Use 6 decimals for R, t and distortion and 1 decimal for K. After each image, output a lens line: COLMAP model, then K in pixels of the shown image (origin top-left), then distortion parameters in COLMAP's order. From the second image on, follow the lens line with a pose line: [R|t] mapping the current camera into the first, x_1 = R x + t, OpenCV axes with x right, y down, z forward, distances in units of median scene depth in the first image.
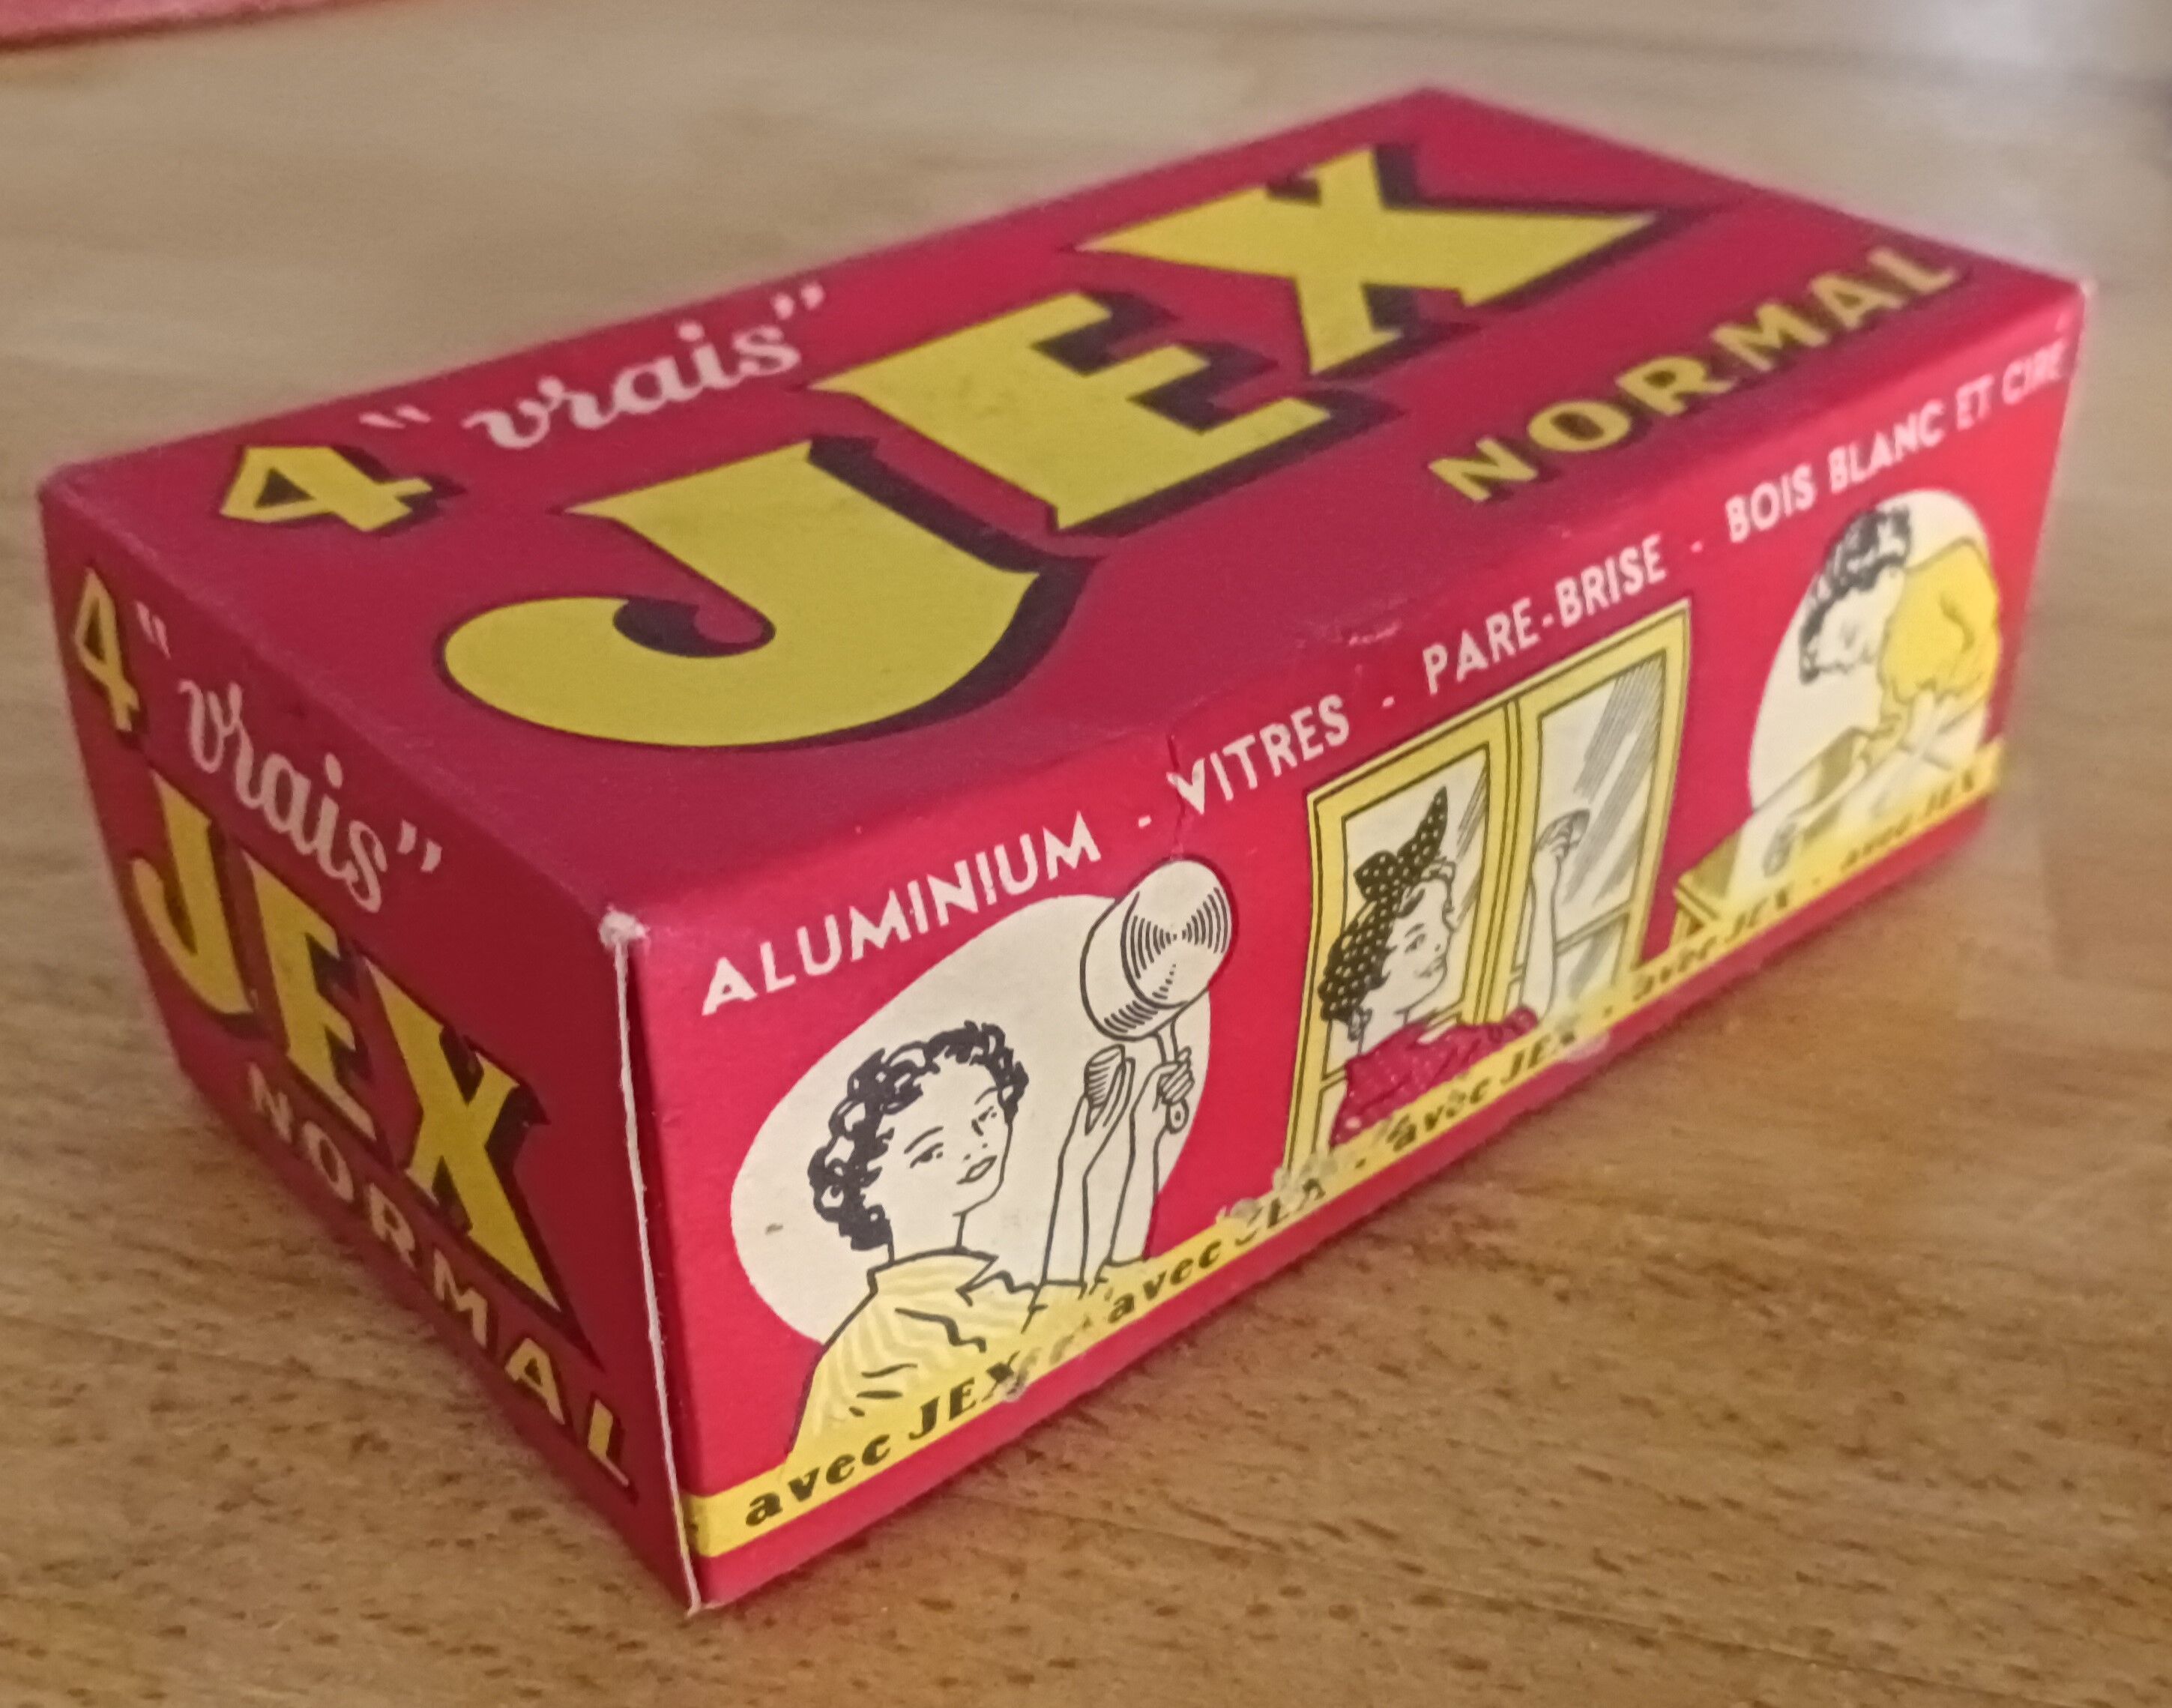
lens RADIAL K [[2436.4, 0, 1097.3], [0, 2436.4, 888.7], [0, 0, 1]] dist [0.192126, -0.583264]
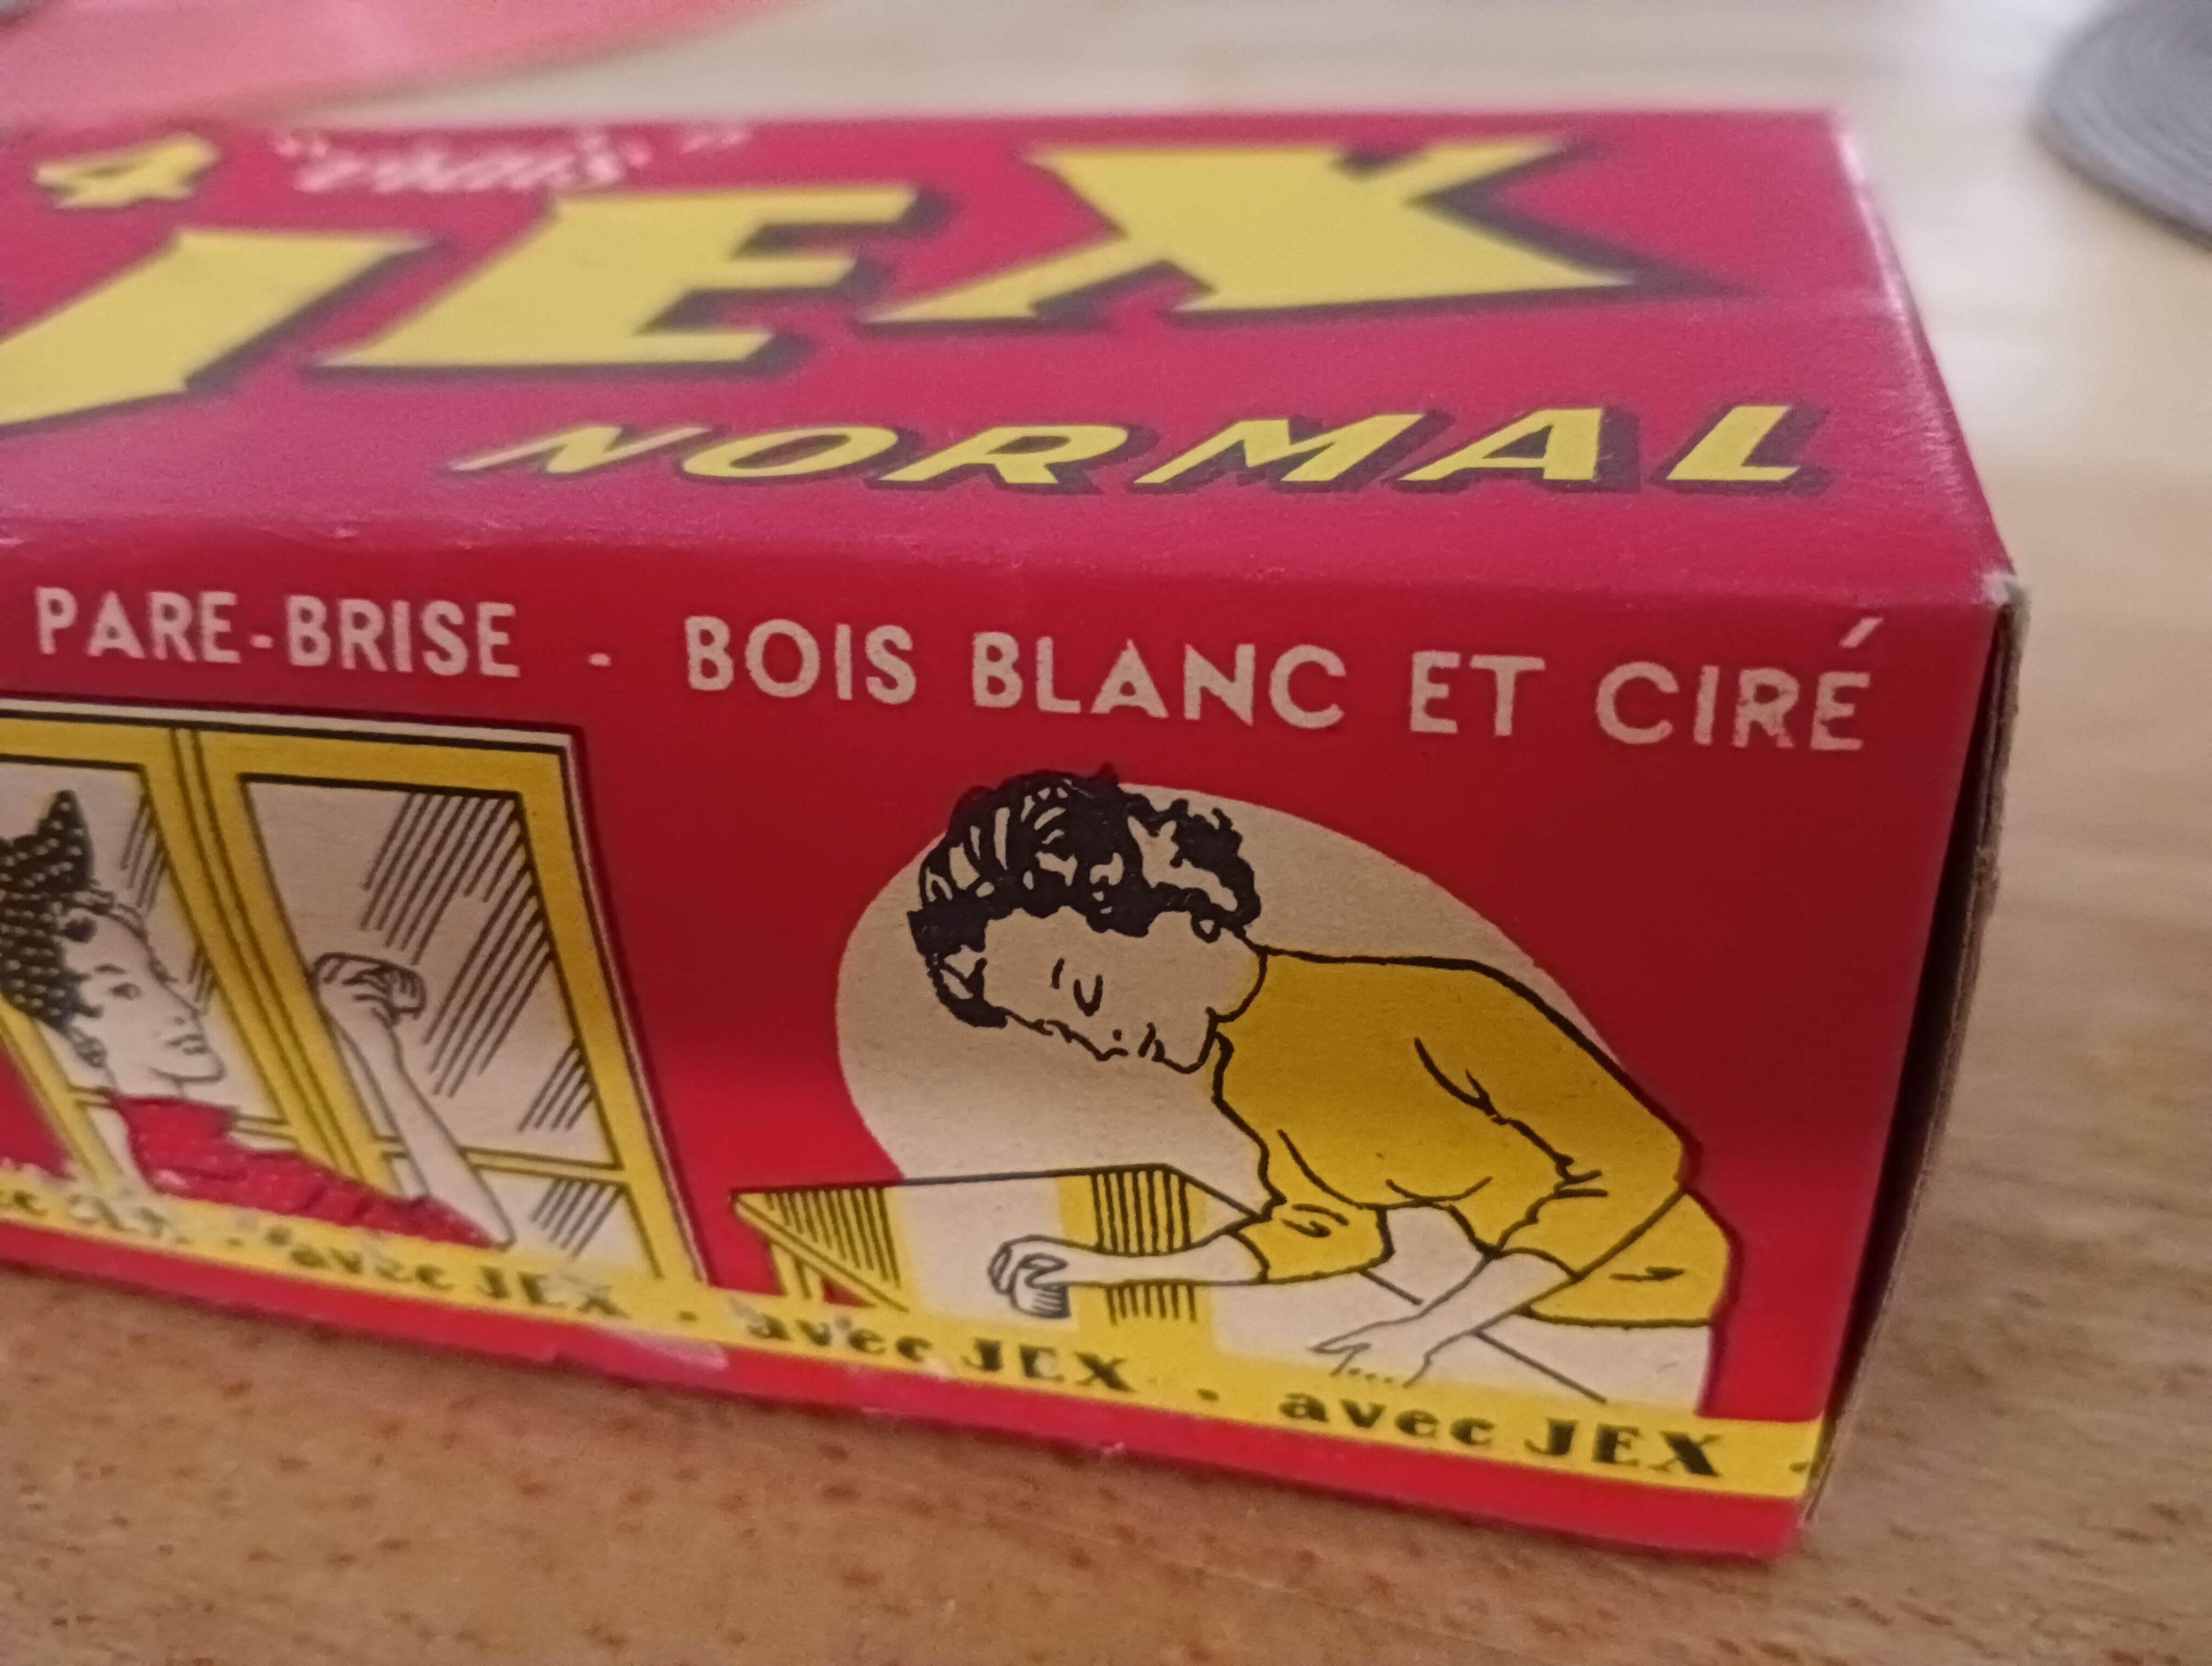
lens RADIAL K [[1806.2, 0, 1107.8], [0, 1806.2, 777.9], [0, 0, 1]] dist [0.129191, -0.357867]
pose [[0.571682, 0.402816, -0.714786, 0.680270], [-0.406377, 0.895835, 0.179827, -0.258610], [0.712767, 0.187668, 0.675828, 0.859908]]
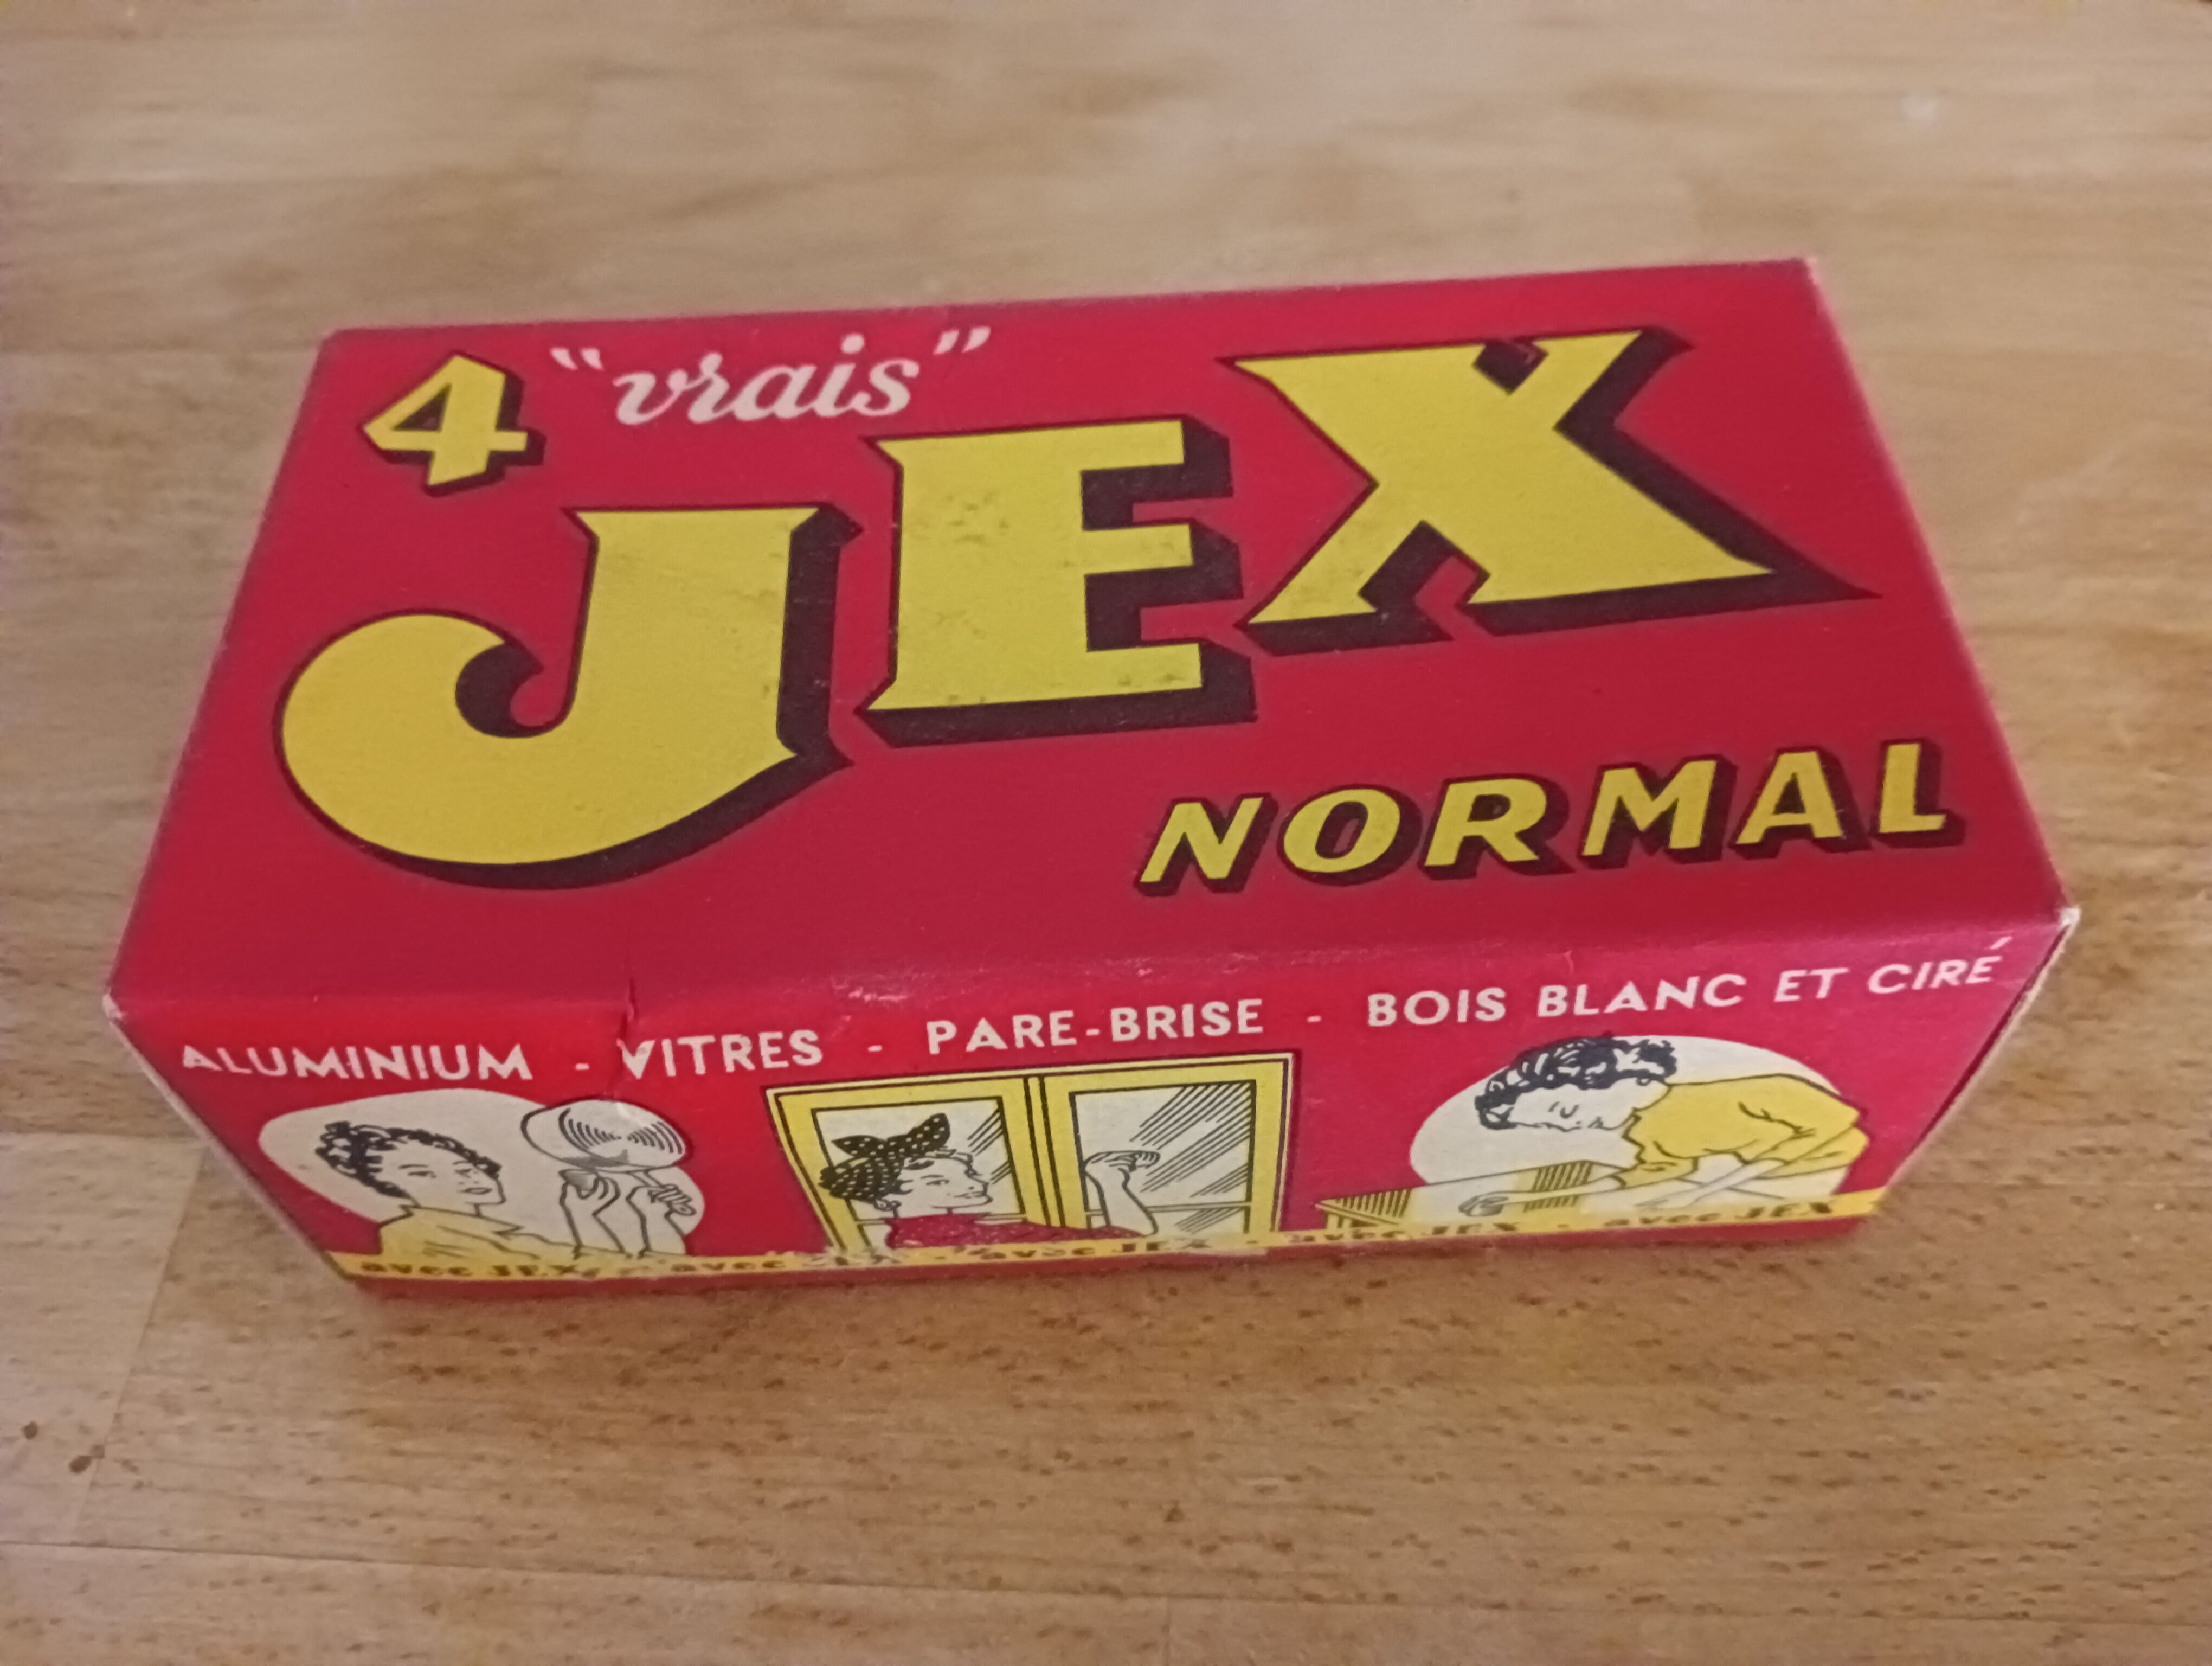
lens RADIAL K [[1806.2, 0, 1107.8], [0, 1806.2, 777.9], [0, 0, 1]] dist [0.129191, -0.357867]
pose [[0.775396, 0.490373, -0.397864, 0.460158], [-0.324081, 0.849775, 0.415758, -0.548978], [0.541971, -0.193437, 0.817832, 0.382313]]
